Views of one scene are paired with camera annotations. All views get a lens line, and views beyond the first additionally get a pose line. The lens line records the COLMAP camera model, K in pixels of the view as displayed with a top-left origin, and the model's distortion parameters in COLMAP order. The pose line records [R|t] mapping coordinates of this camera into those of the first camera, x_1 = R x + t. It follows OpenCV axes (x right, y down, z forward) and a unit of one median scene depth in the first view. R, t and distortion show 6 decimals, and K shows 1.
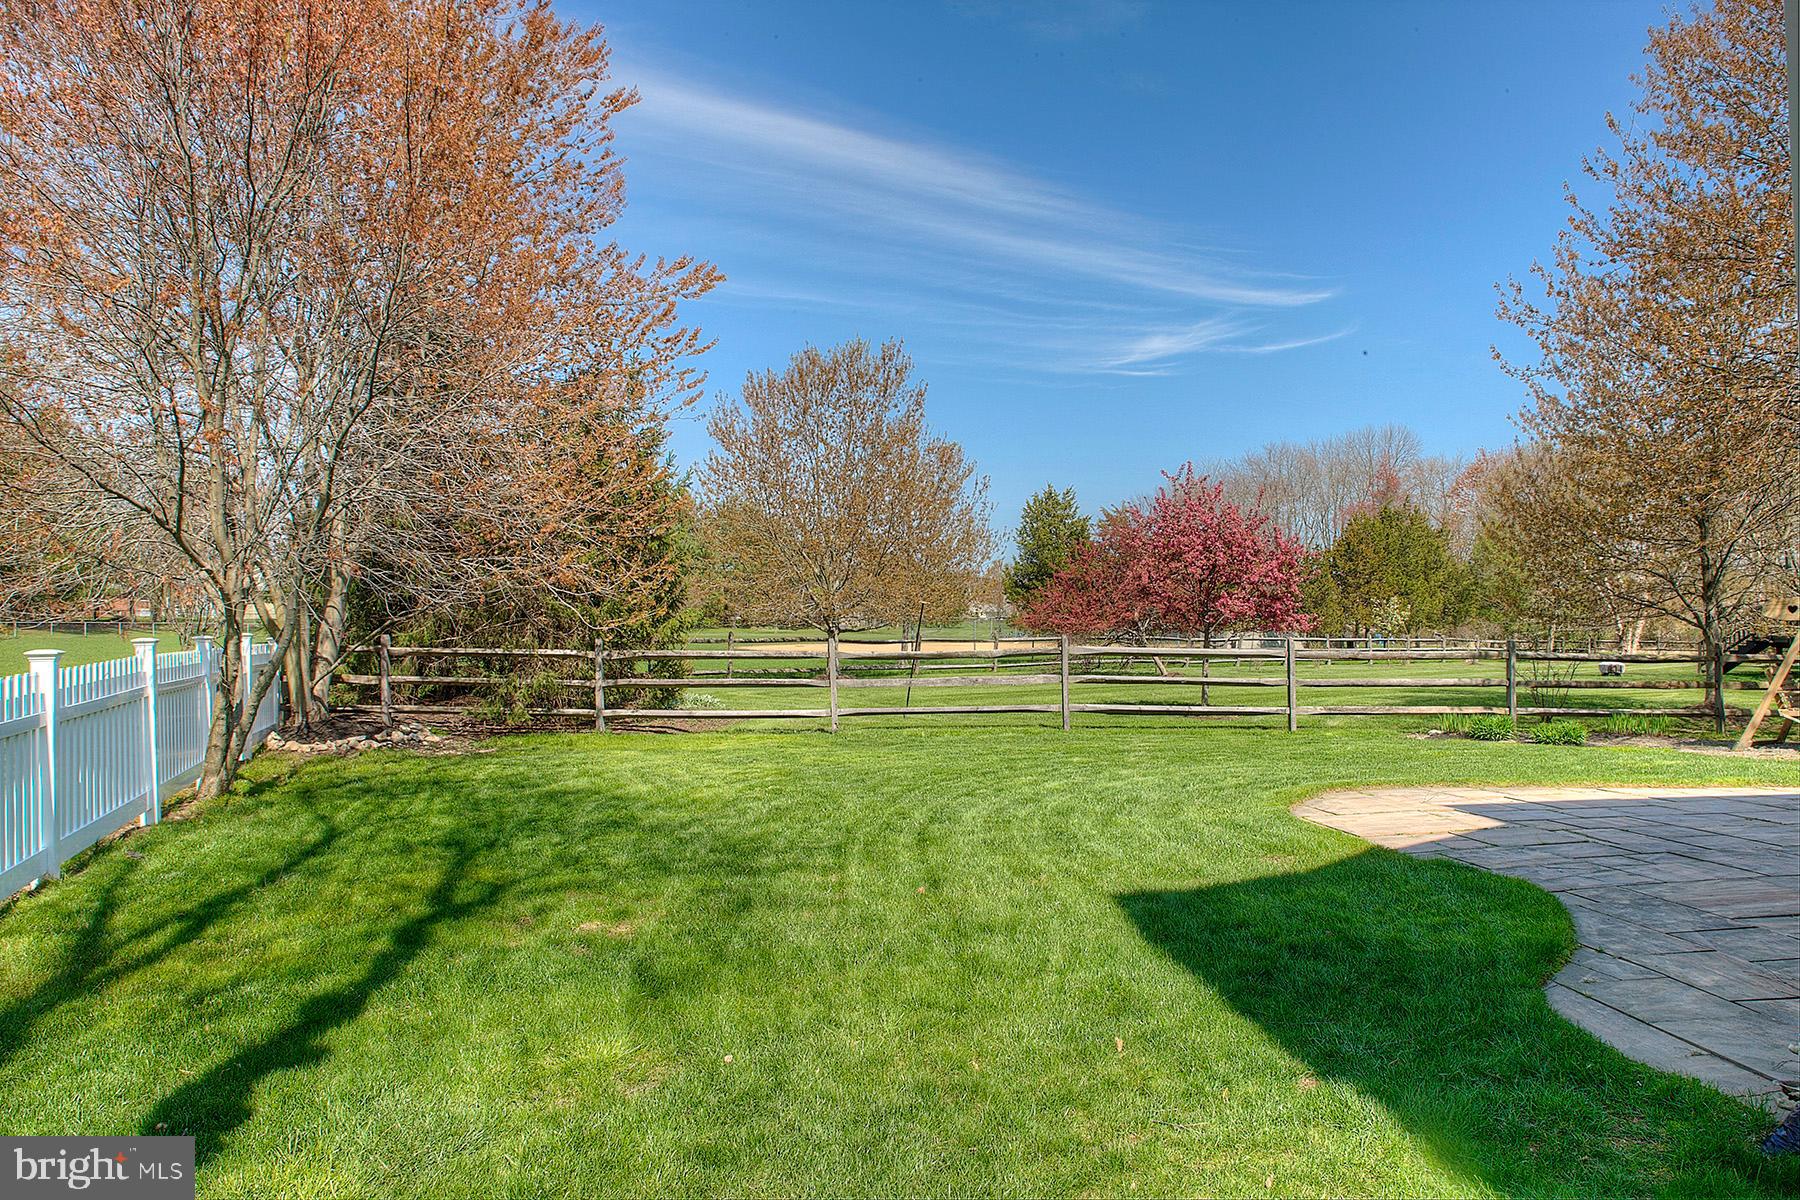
lens RADIAL K [[1293.0, 0, 895.5], [0, 1293.0, 606.5], [0, 0, 1]] dist [-0.000465, 0.010536]
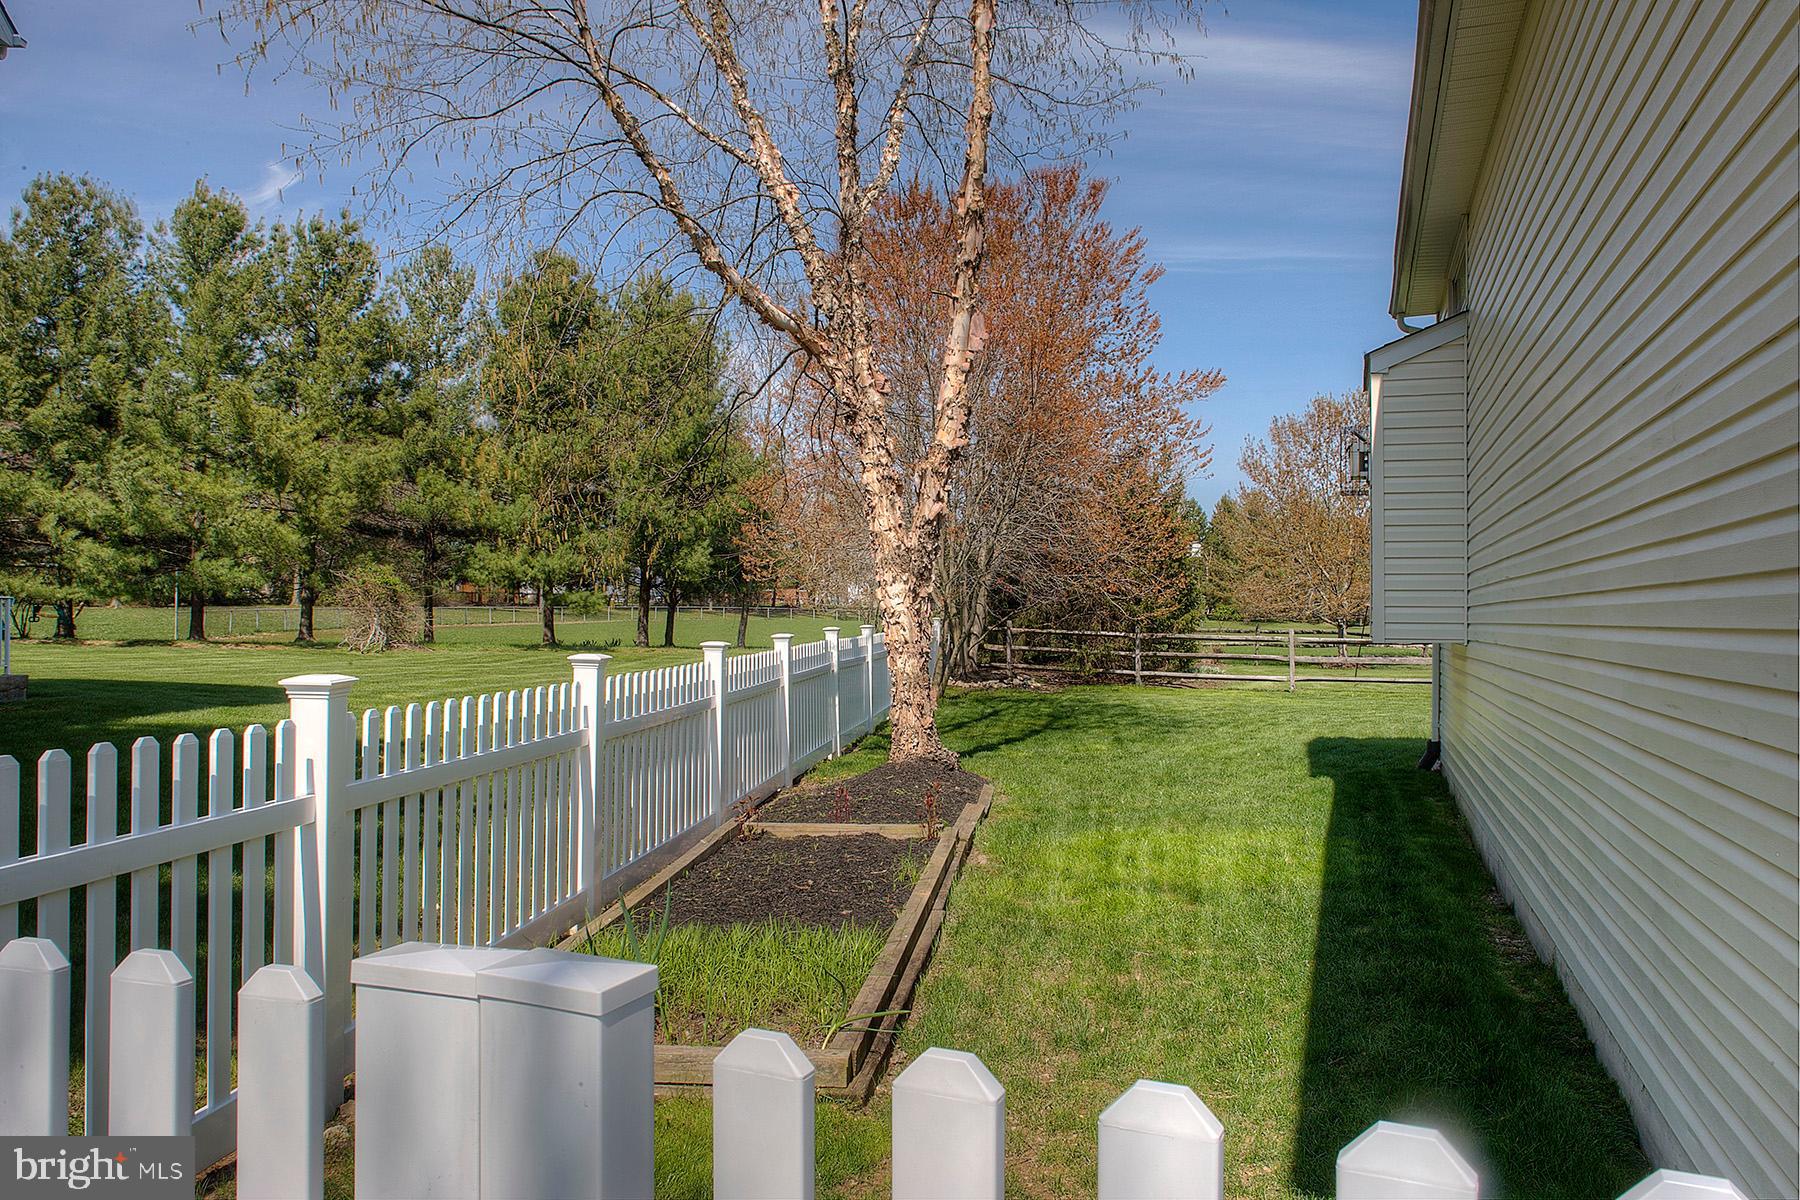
lens RADIAL K [[1293.0, 0, 890.4], [0, 1293.0, 599.9], [0, 0, 1]] dist [-0.000465, 0.010536]
pose [[0.902541, 0.000738, -0.430604, 0.167282], [-0.003227, 0.999982, -0.005050, 0.003870], [0.430592, 0.005947, 0.902527, -0.516870]]
